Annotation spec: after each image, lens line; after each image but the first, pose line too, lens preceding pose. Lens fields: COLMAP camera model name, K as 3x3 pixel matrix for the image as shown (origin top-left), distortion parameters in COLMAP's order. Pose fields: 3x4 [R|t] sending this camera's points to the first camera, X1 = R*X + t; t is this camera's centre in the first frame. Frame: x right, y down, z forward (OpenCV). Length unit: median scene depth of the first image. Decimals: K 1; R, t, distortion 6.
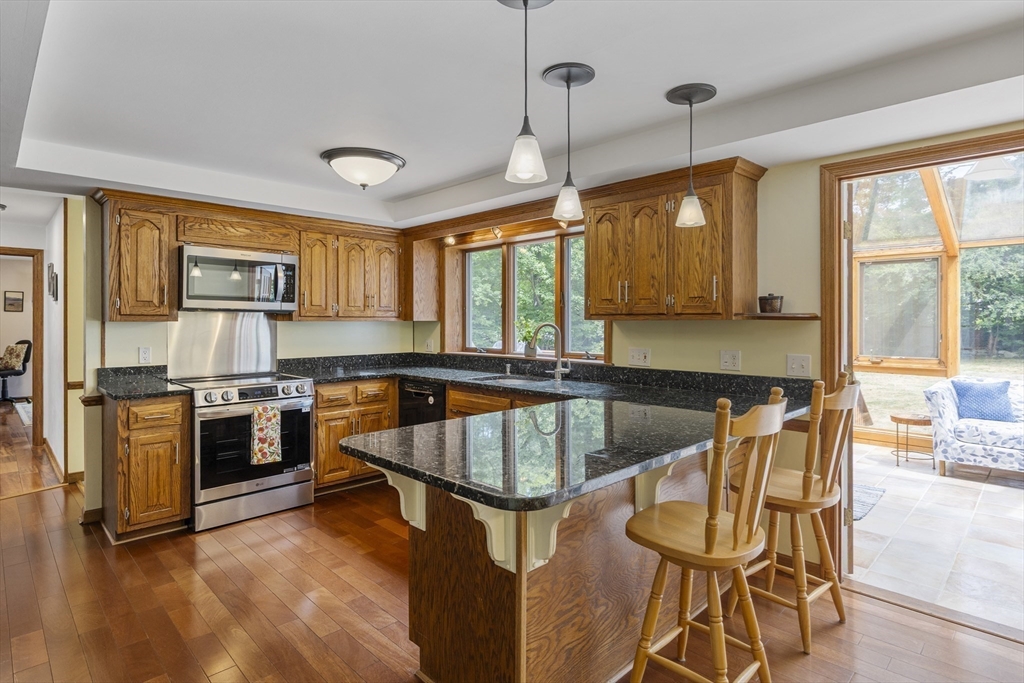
lens RADIAL K [[540.4, 0, 511.3], [0, 540.4, 322.2], [0, 0, 1]] dist [-0.001851, 0.001297]
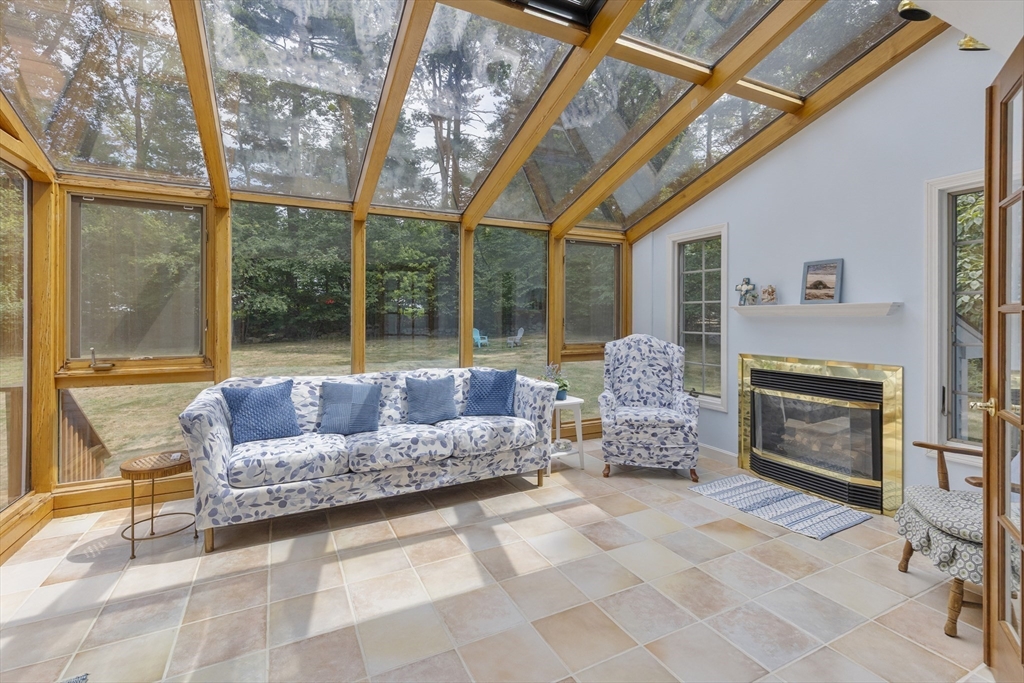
lens RADIAL K [[463.0, 0, 513.1], [0, 463.0, 315.8], [0, 0, 1]] dist [0.001029, 0.000105]
pose [[0.305405, 0.000496, 0.952222, 0.472976], [-0.000091, 1.000000, -0.000491, 0.024255], [-0.952222, 0.000063, 0.305405, 0.600089]]
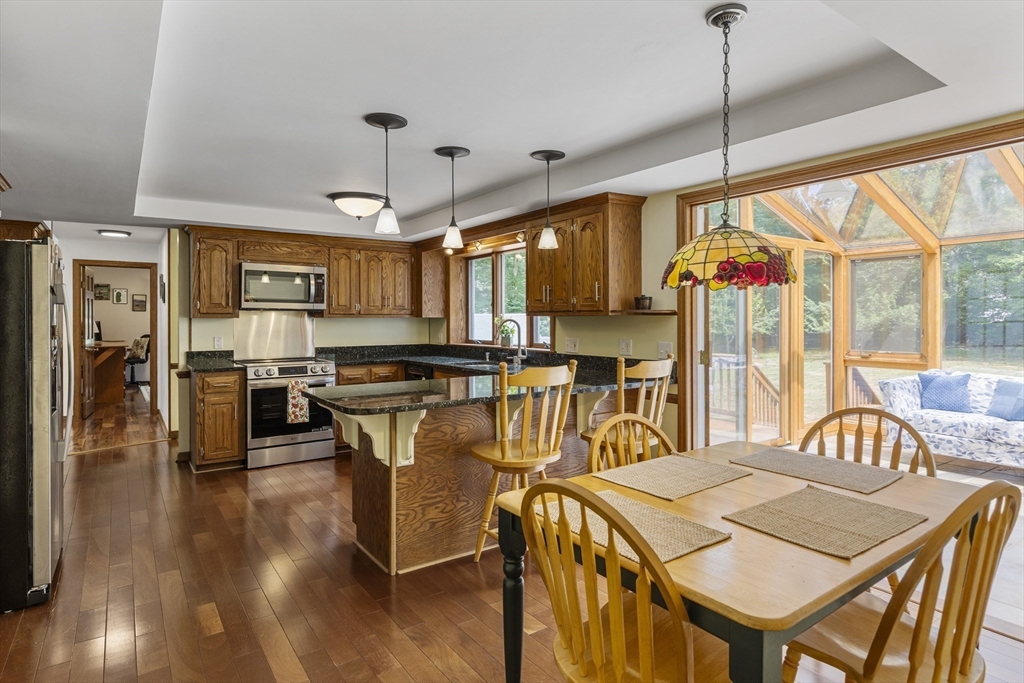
lens RADIAL K [[575.9, 0, 513.6], [0, 575.9, 320.9], [0, 0, 1]] dist [0.002525, -0.000235]
pose [[0.984822, -0.001498, -0.173559, 0.293473], [0.001708, 0.999998, 0.001058, 0.005139], [0.173557, -0.001339, 0.984823, -0.290240]]
